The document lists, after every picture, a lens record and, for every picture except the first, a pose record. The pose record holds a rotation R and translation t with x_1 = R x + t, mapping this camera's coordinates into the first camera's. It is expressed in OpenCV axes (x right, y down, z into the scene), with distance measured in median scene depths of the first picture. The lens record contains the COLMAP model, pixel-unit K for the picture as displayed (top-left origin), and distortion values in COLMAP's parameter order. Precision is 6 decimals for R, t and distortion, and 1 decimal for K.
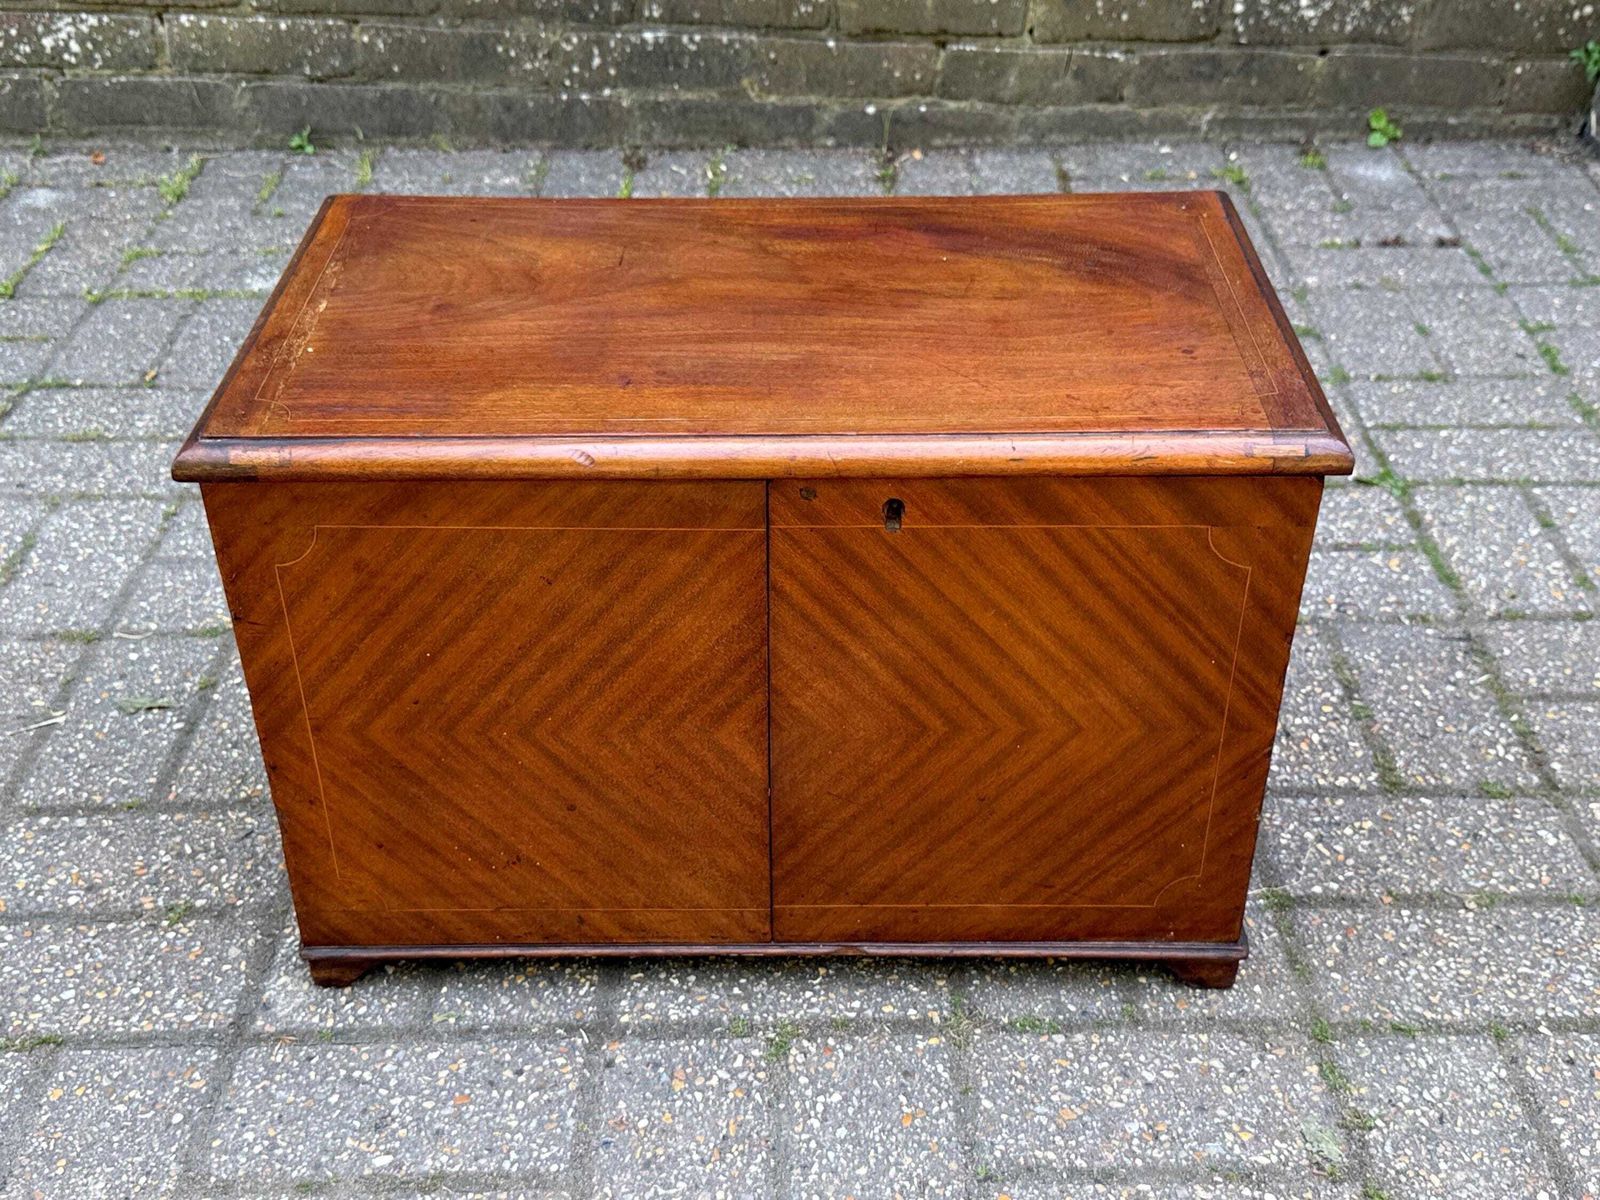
lens RADIAL K [[1777.3, 0, 811.5], [0, 1777.3, 598.9], [0, 0, 1]] dist [0.040147, 0.000000]
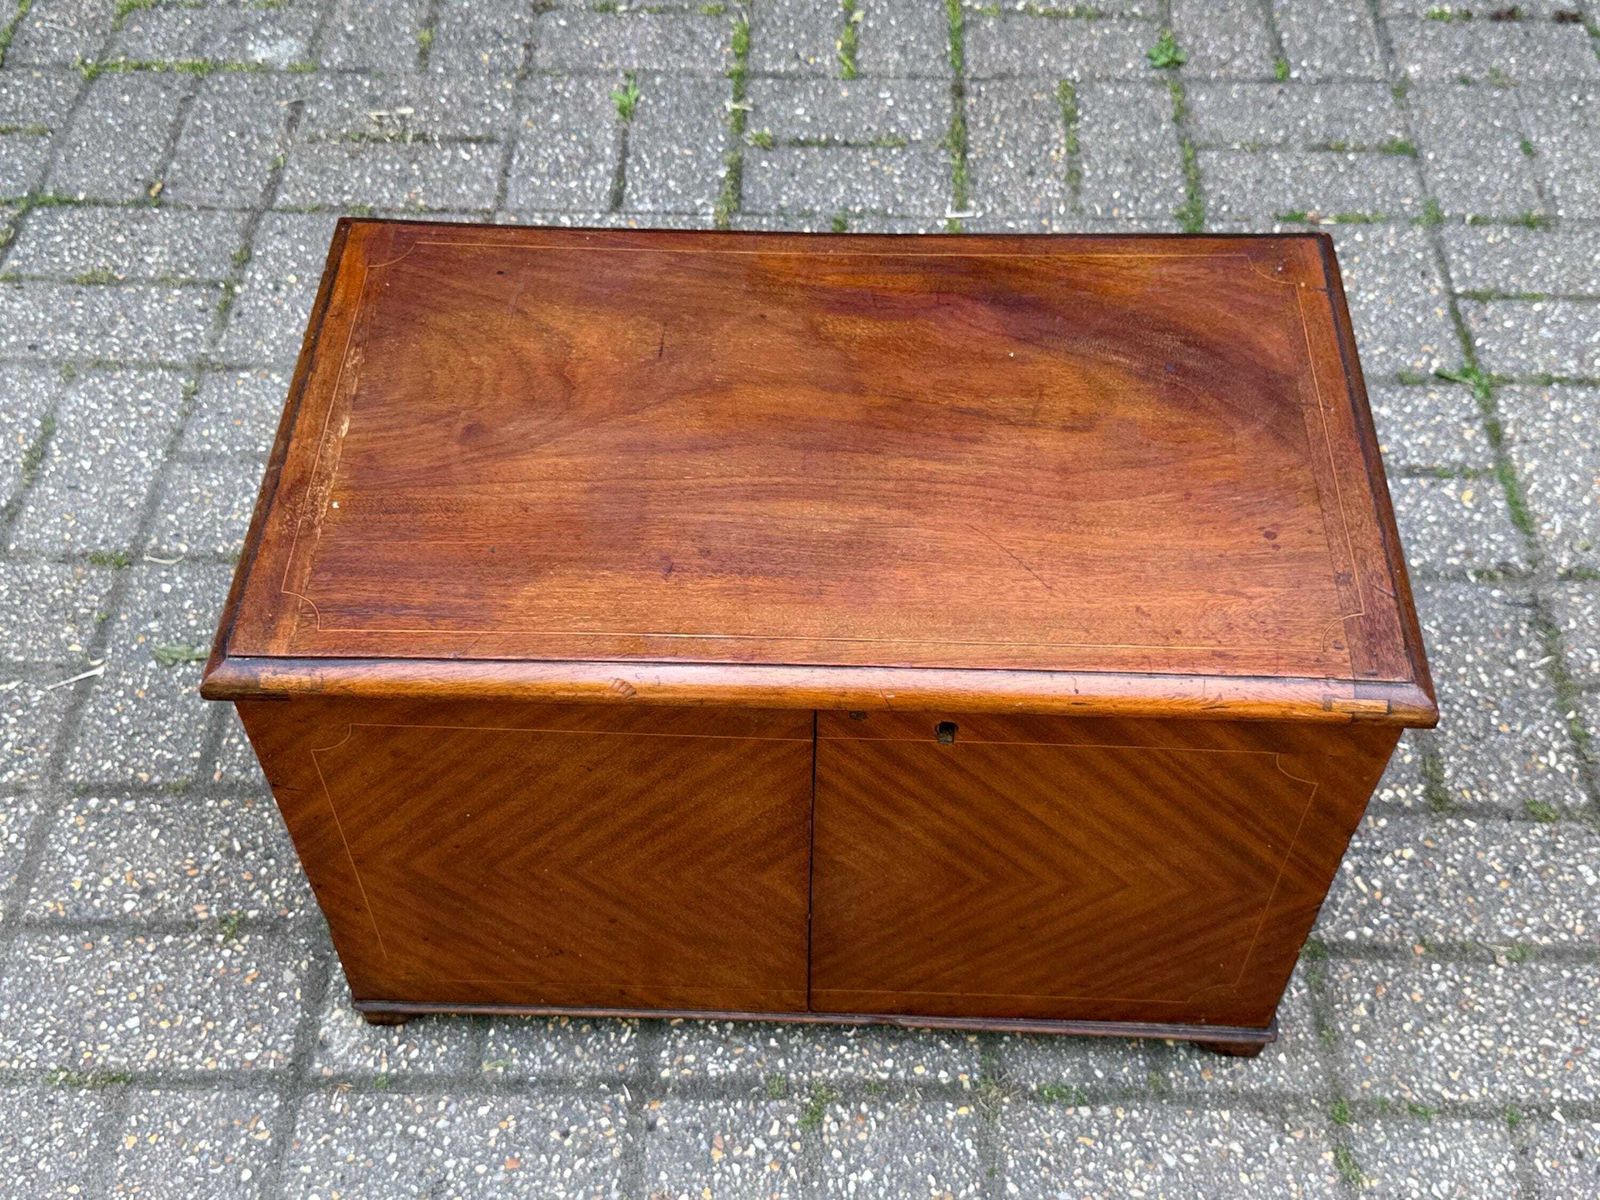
lens RADIAL K [[1777.3, 0, 787.9], [0, 1777.3, 572.6], [0, 0, 1]] dist [0.040147, 0.000000]
pose [[0.999361, 0.025521, -0.025011, -0.015193], [-0.017570, 0.960431, 0.277963, -0.336377], [0.031115, -0.277346, 0.960266, 0.086316]]
